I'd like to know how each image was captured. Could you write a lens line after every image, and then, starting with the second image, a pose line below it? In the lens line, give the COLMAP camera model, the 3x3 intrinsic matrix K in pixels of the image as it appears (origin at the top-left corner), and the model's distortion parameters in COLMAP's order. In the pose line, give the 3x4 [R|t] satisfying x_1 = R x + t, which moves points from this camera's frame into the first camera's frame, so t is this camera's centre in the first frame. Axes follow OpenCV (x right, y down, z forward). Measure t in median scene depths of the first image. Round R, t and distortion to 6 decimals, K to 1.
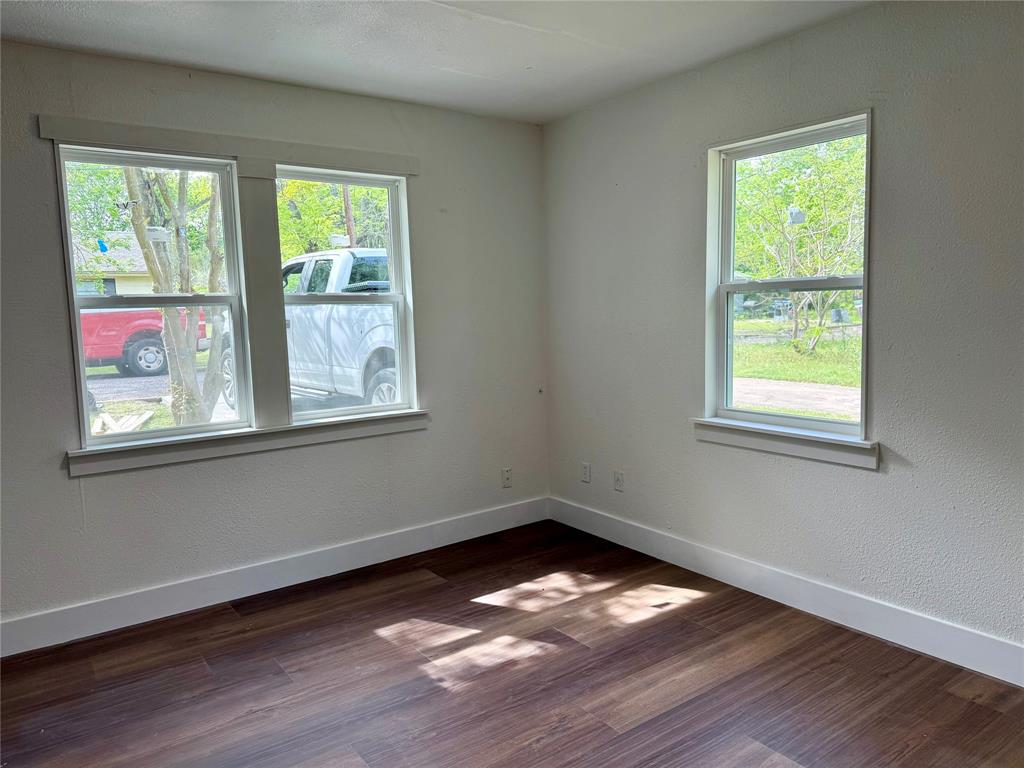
lens RADIAL K [[717.9, 0, 512.0], [0, 717.9, 384.0], [0, 0, 1]] dist [-0.004398, -0.003493]
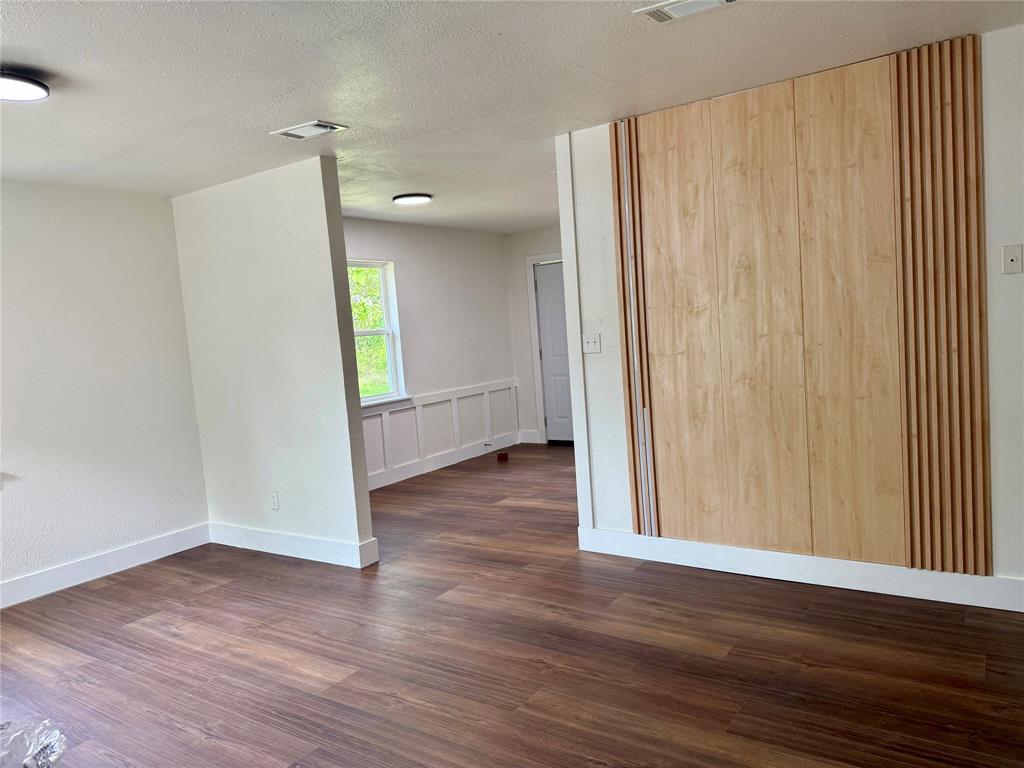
lens RADIAL K [[719.3, 0, 512.0], [0, 719.3, 384.0], [0, 0, 1]] dist [0.071246, -0.096024]
pose [[-0.327511, -0.029703, 0.944381, -1.228020], [0.177987, 0.979672, 0.092538, -0.040925], [-0.927932, 0.198395, -0.315566, 0.464746]]
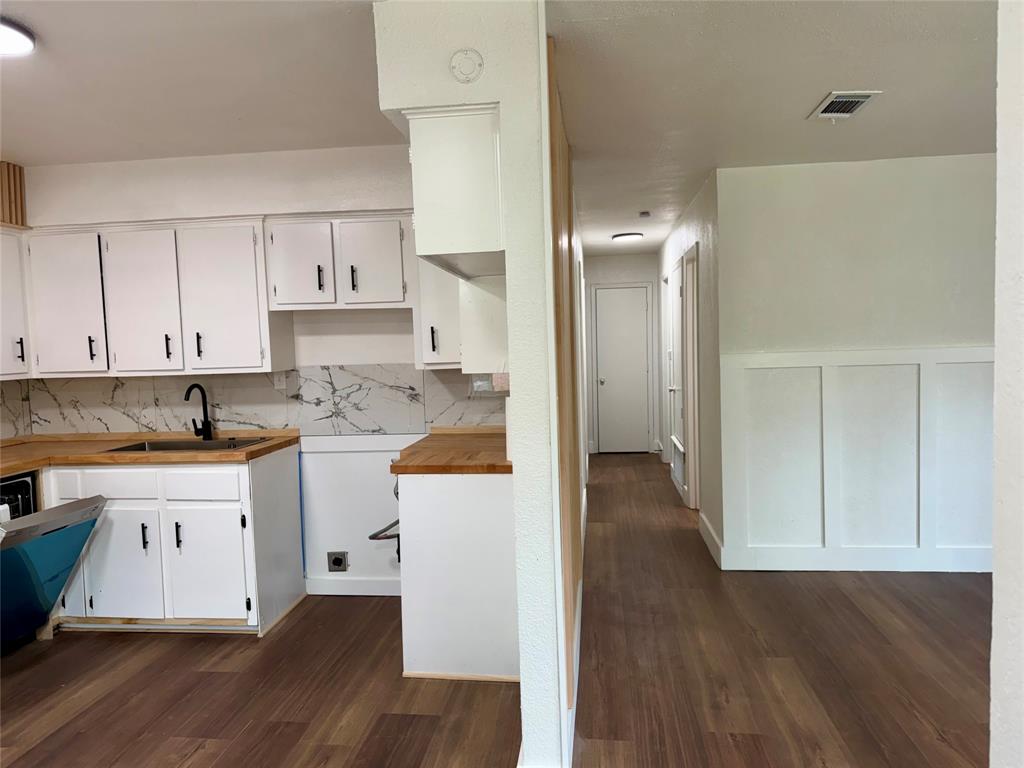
lens RADIAL K [[716.8, 0, 511.6], [0, 716.8, 387.9], [0, 0, 1]] dist [0.095244, -0.146923]
pose [[-0.678623, 0.096723, -0.728091, 0.750473], [-0.023821, 0.987871, 0.153436, -0.094802], [0.734101, 0.121469, -0.668088, 0.327744]]
